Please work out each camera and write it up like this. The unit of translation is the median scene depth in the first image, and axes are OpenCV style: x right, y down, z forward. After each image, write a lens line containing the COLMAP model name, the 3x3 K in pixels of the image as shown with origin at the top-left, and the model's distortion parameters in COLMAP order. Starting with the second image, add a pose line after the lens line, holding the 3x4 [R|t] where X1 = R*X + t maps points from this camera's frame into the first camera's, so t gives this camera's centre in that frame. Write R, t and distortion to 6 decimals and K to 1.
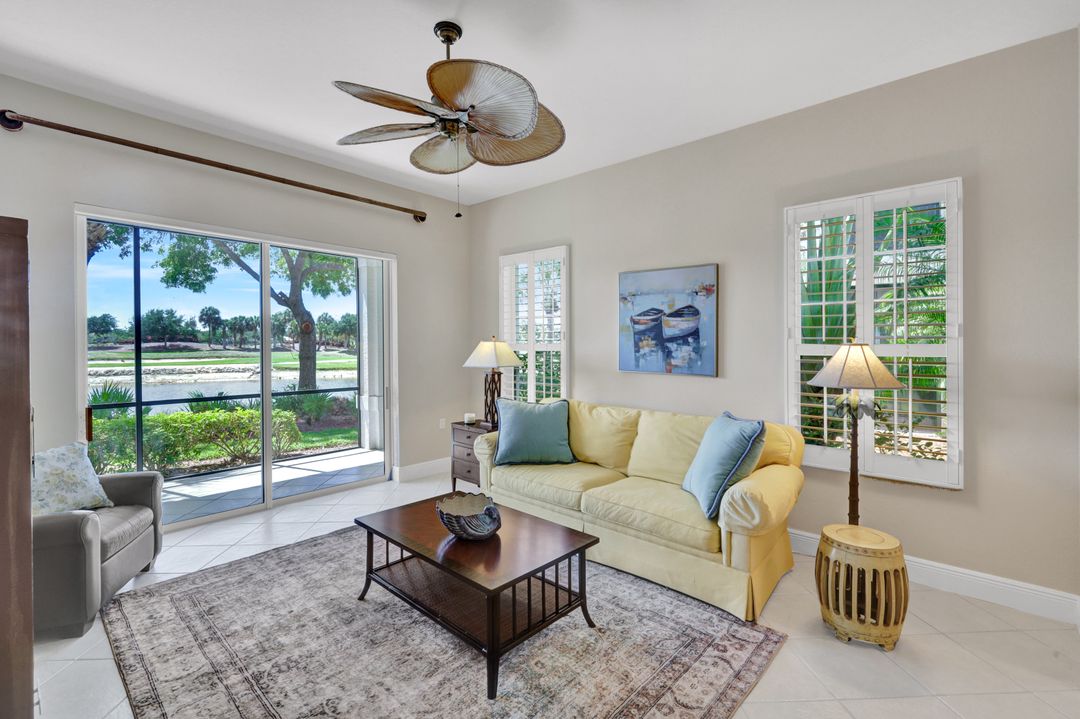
lens RADIAL K [[480.9, 0, 542.7], [0, 480.9, 344.7], [0, 0, 1]] dist [-0.001123, 0.000085]
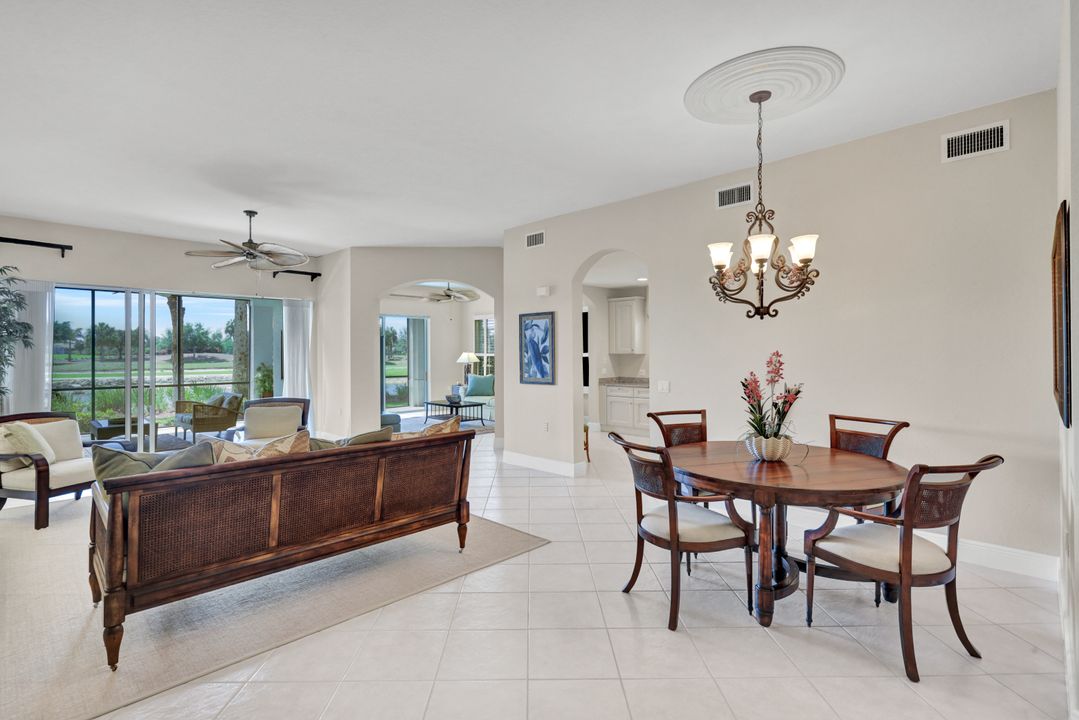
lens RADIAL K [[516.5, 0, 539.5], [0, 516.5, 360.0], [0, 0, 1]] dist [0.001207, 0.000218]
pose [[0.998675, -0.007122, -0.050969, 0.292156], [0.007821, 0.999878, 0.013533, -0.000995], [0.050866, -0.013914, 0.998609, -1.194656]]
